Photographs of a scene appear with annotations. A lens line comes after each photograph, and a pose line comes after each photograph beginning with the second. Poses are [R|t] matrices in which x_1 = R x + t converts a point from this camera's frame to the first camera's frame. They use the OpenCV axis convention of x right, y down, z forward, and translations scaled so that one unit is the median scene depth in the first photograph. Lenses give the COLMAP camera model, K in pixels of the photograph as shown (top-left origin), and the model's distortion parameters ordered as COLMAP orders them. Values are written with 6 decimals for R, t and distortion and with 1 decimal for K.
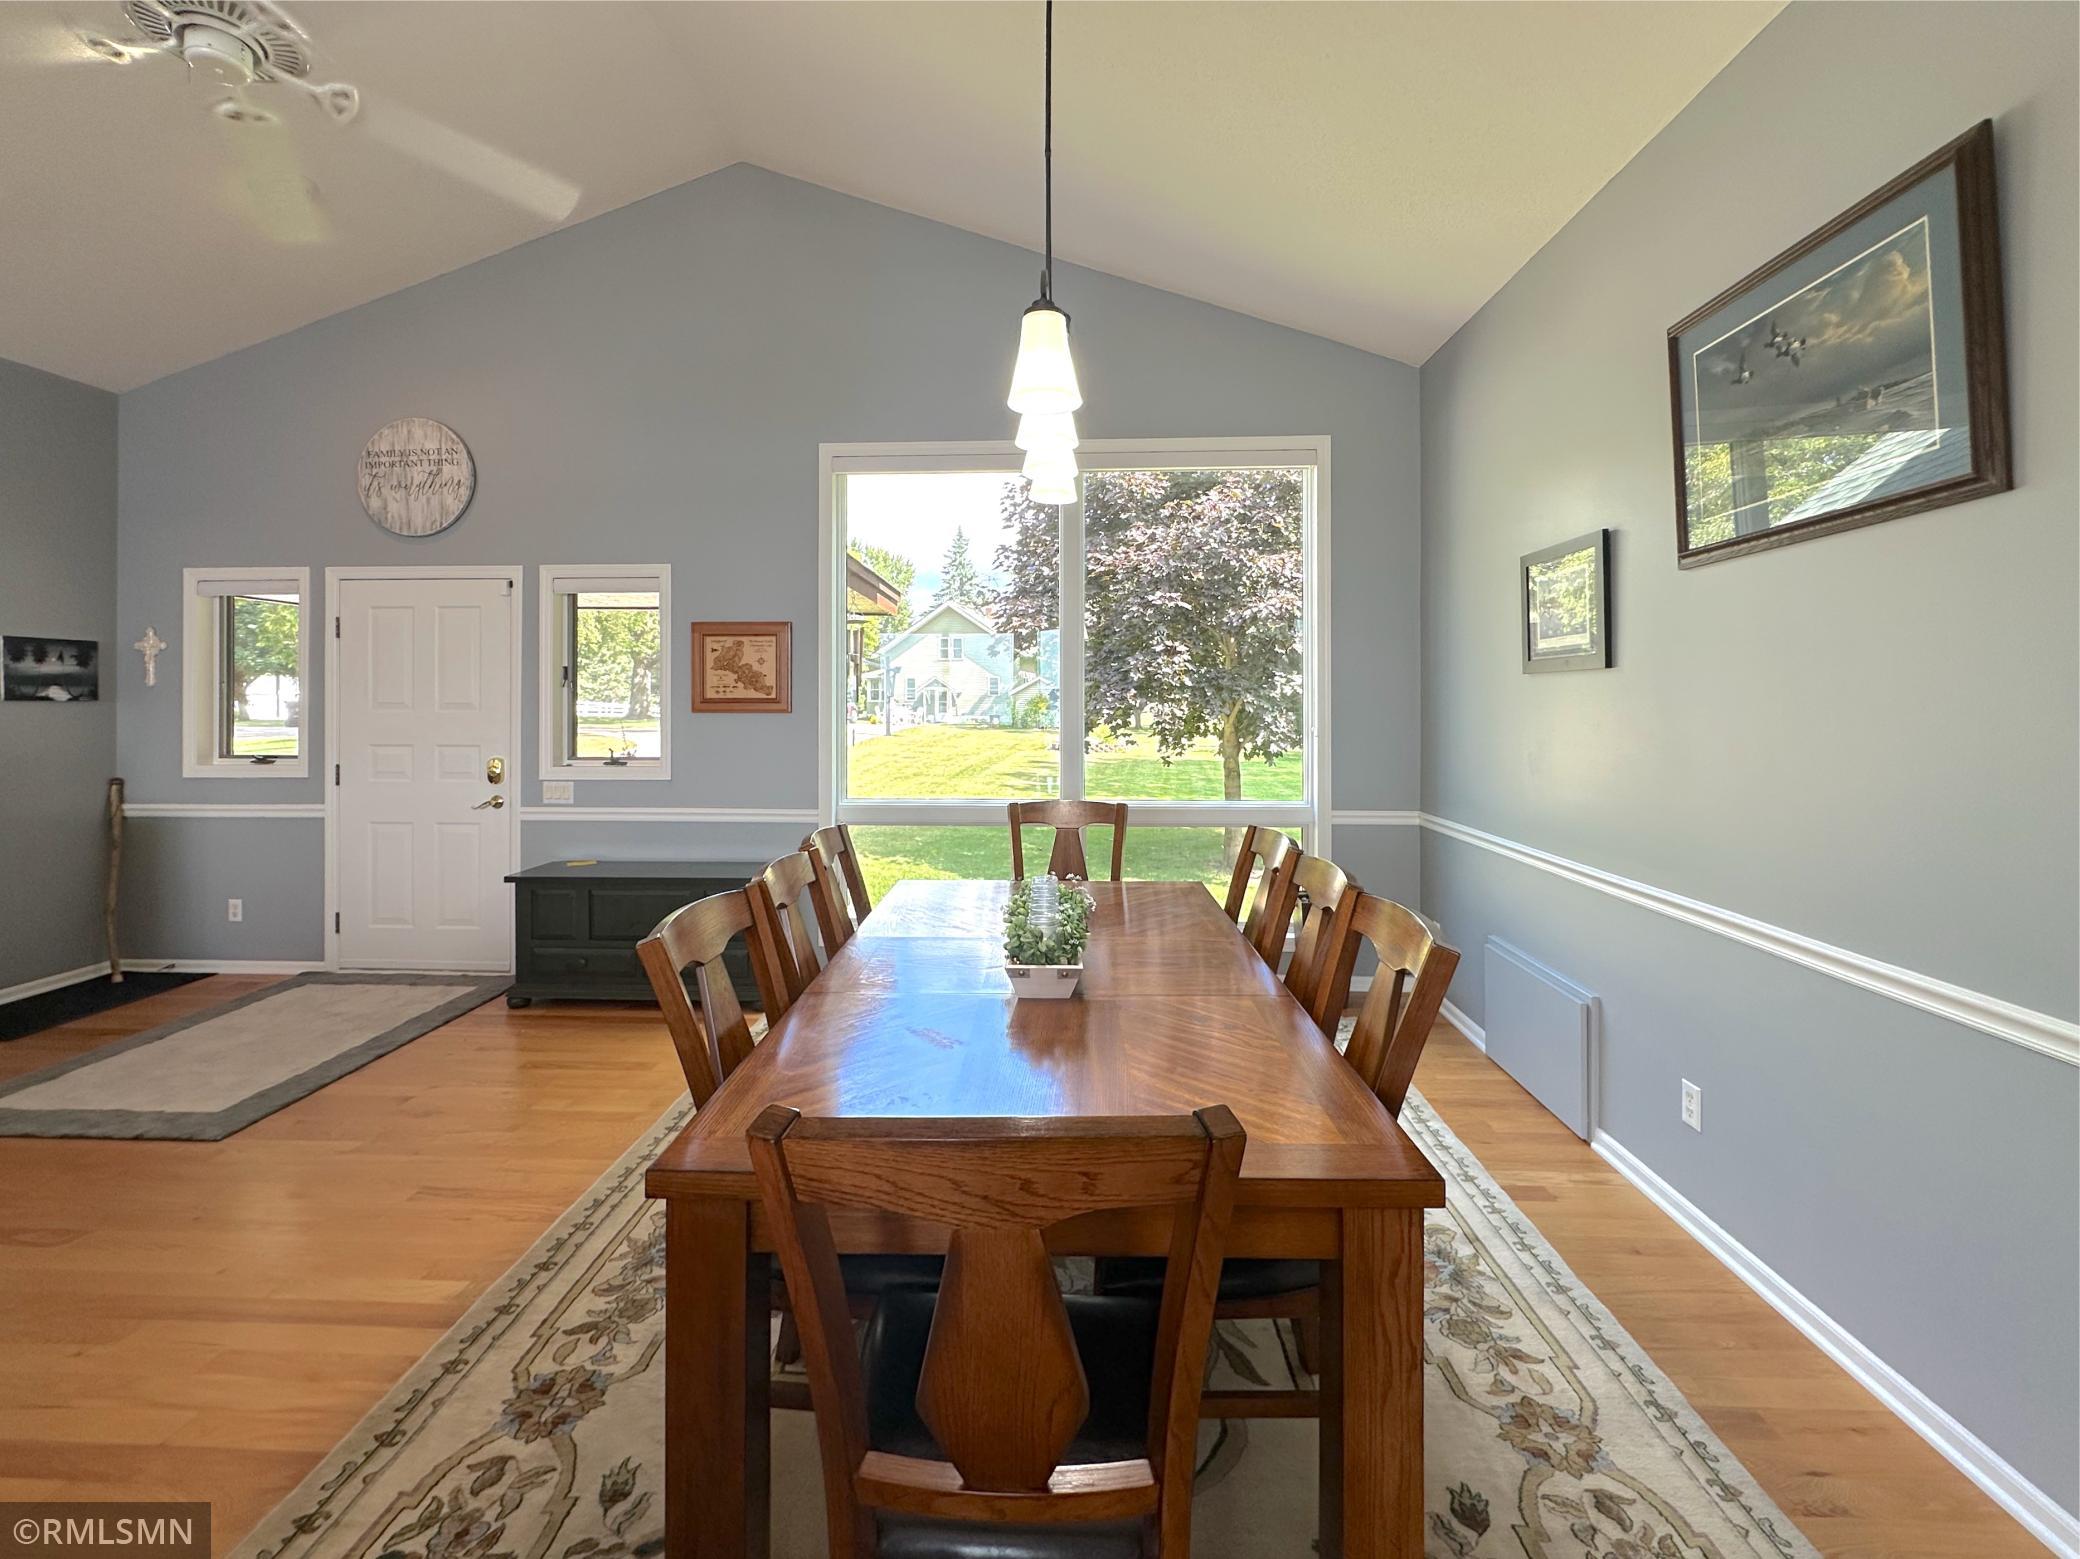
lens RADIAL K [[838.5, 0, 1036.7], [0, 838.5, 692.3], [0, 0, 1]] dist [-0.001098, -0.000288]
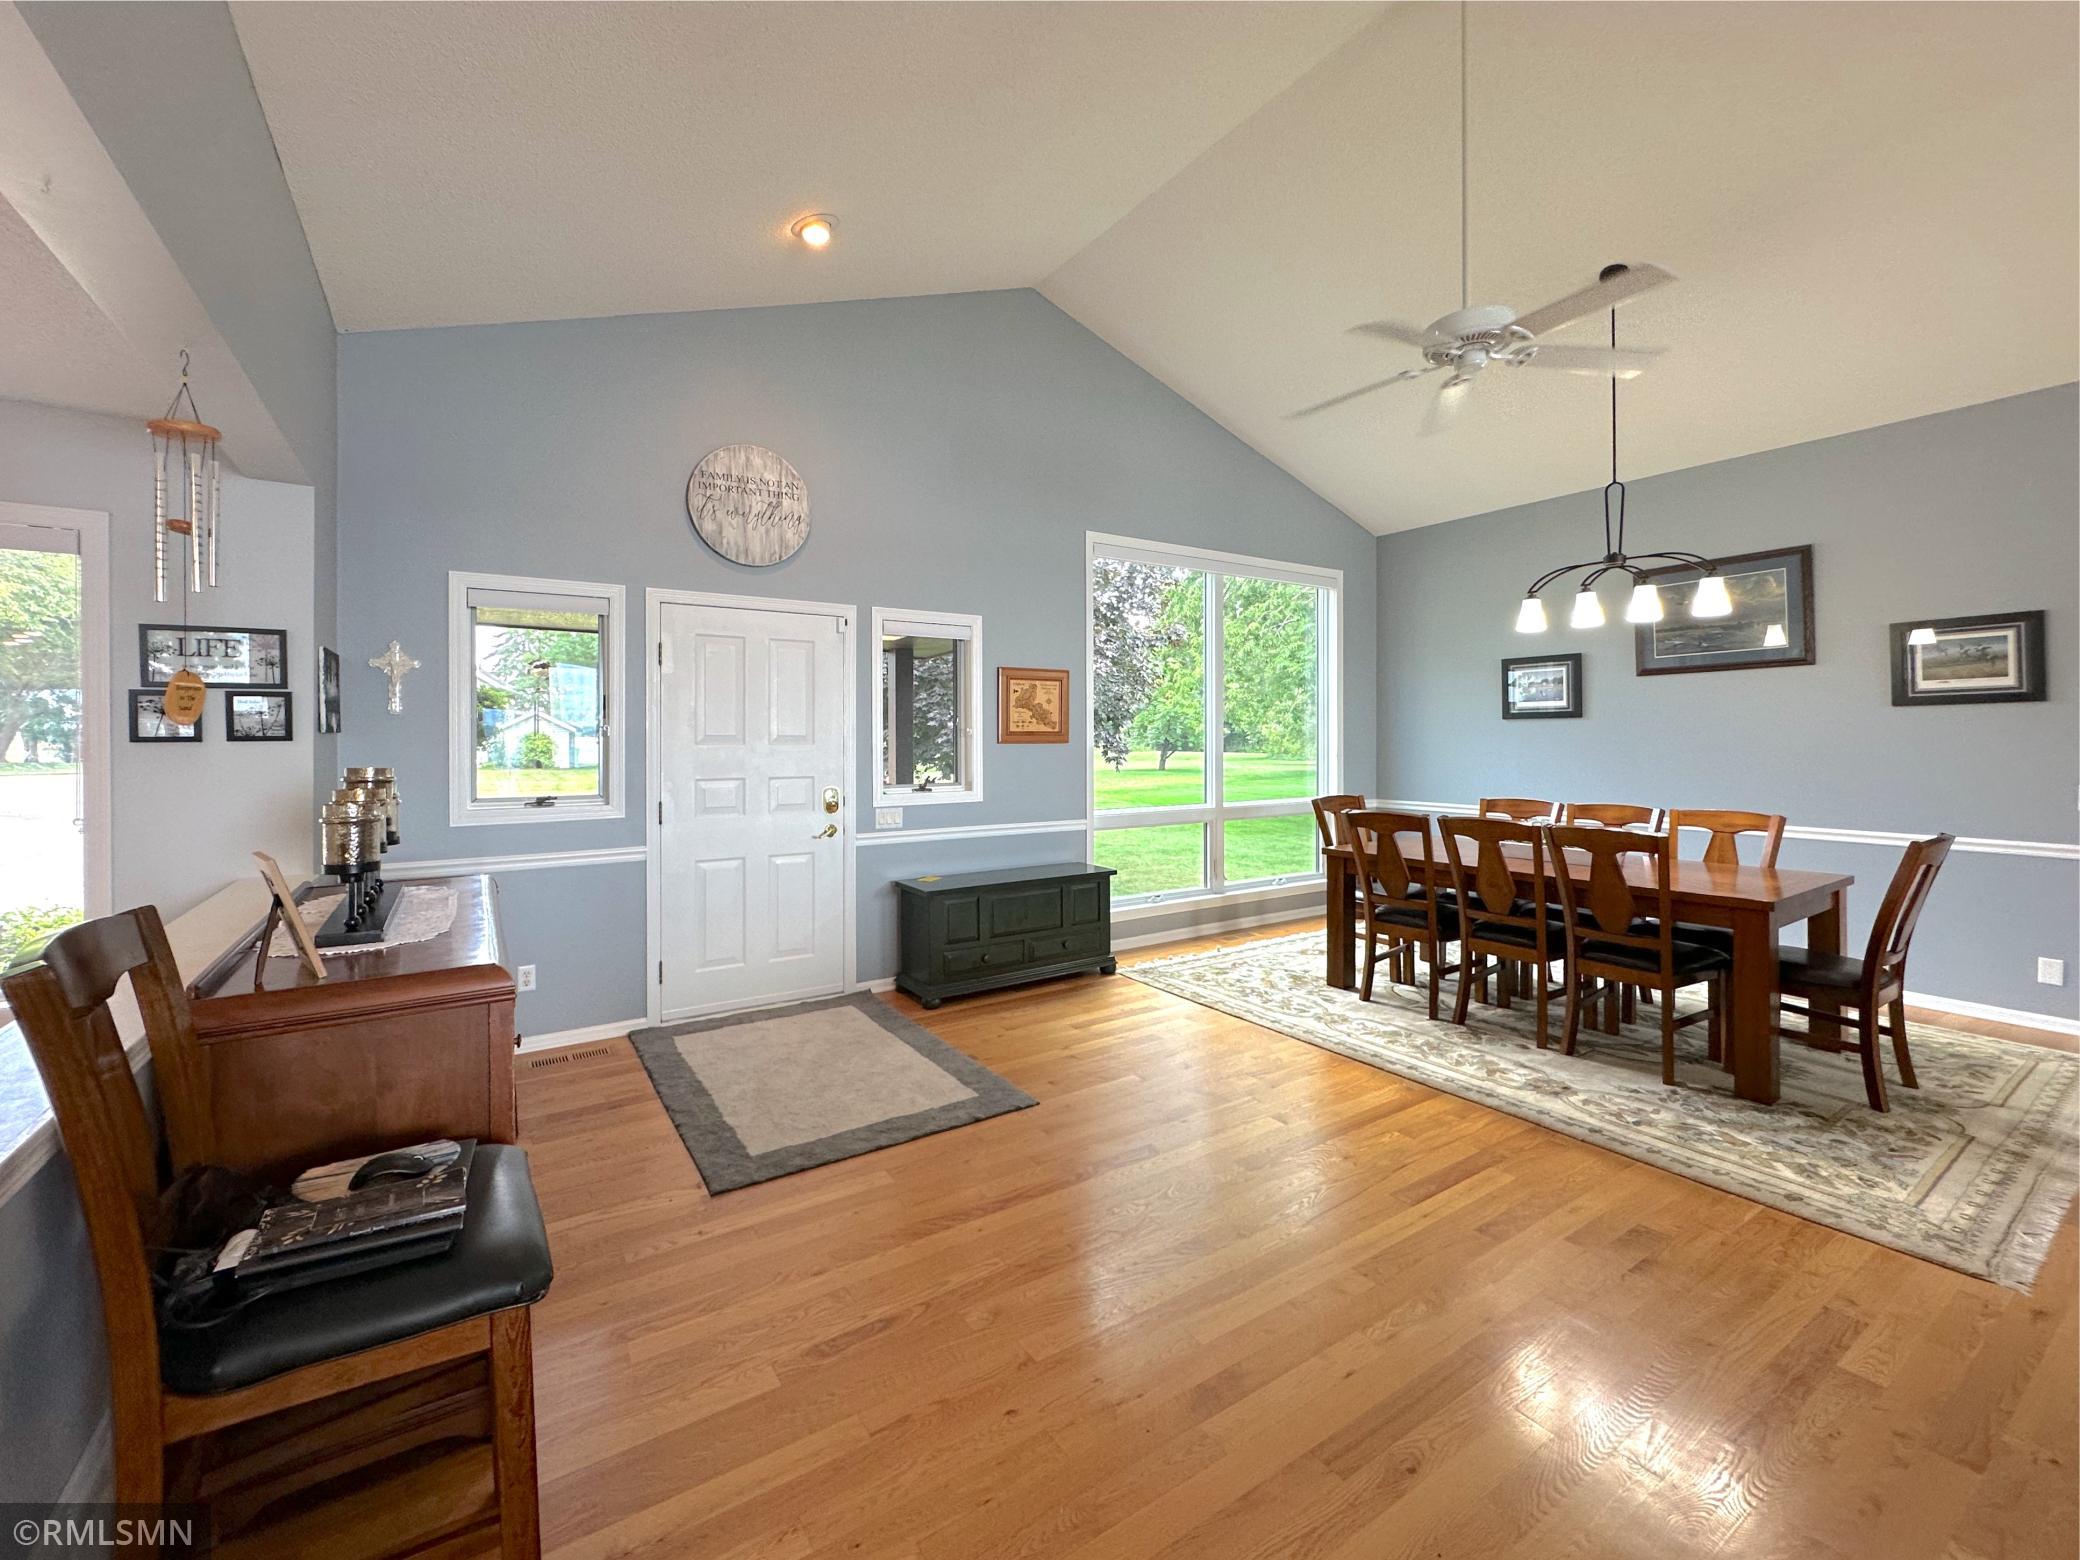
lens RADIAL K [[838.5, 0, 970.0], [0, 838.5, 725.1], [0, 0, 1]] dist [-0.001098, -0.000288]
pose [[0.836393, 0.008043, 0.548071, -1.073441], [-0.004135, 0.999956, -0.008365, 0.008173], [-0.548114, 0.004730, 0.836390, 0.038025]]
